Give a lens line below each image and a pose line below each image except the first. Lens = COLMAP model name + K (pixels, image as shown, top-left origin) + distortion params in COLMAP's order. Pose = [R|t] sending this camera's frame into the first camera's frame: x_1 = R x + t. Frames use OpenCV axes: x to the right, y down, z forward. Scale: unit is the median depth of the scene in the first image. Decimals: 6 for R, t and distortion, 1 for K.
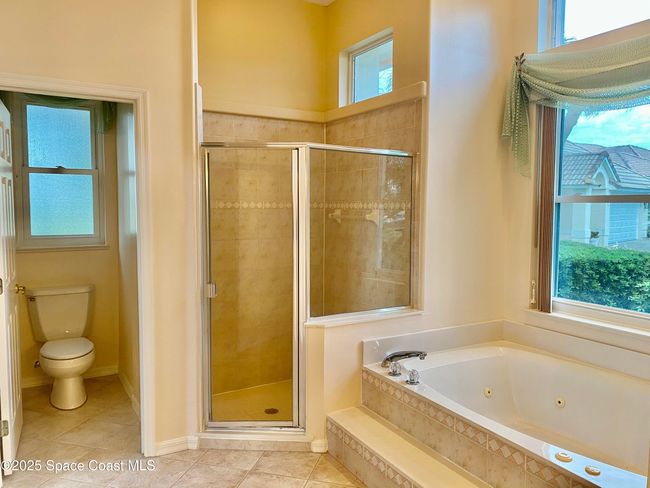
lens RADIAL K [[493.6, 0, 324.7], [0, 493.6, 243.0], [0, 0, 1]] dist [0.005942, 0.003539]
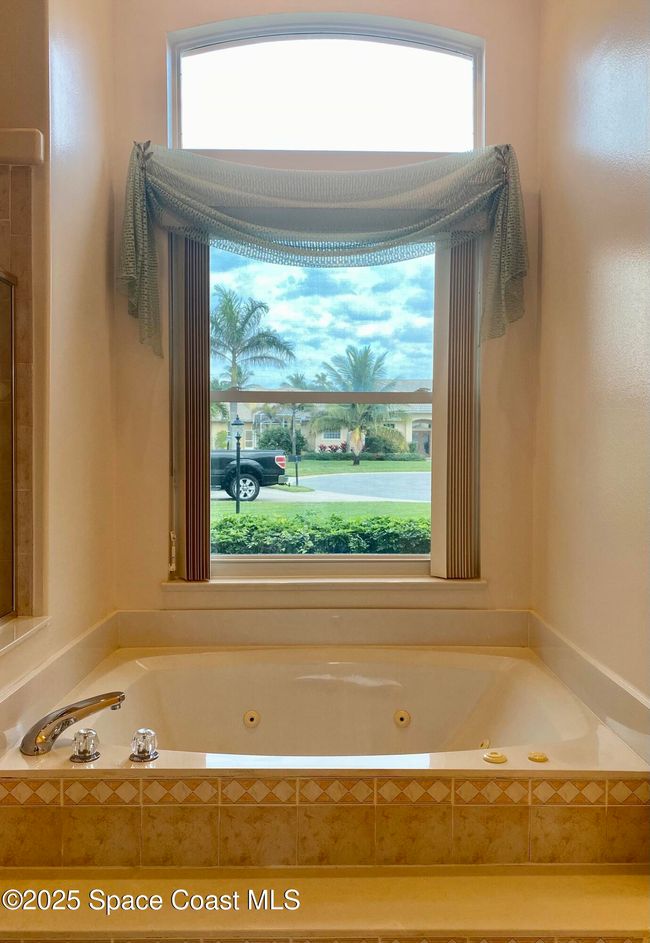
lens RADIAL K [[817.5, 0, 325.0], [0, 817.5, 471.2], [0, 0, 1]] dist [0.013807, 0.002207]
pose [[0.466111, -0.023690, 0.884409, -0.365865], [0.059046, 0.998246, -0.004379, 0.018767], [-0.882754, 0.054262, 0.466692, 0.394888]]
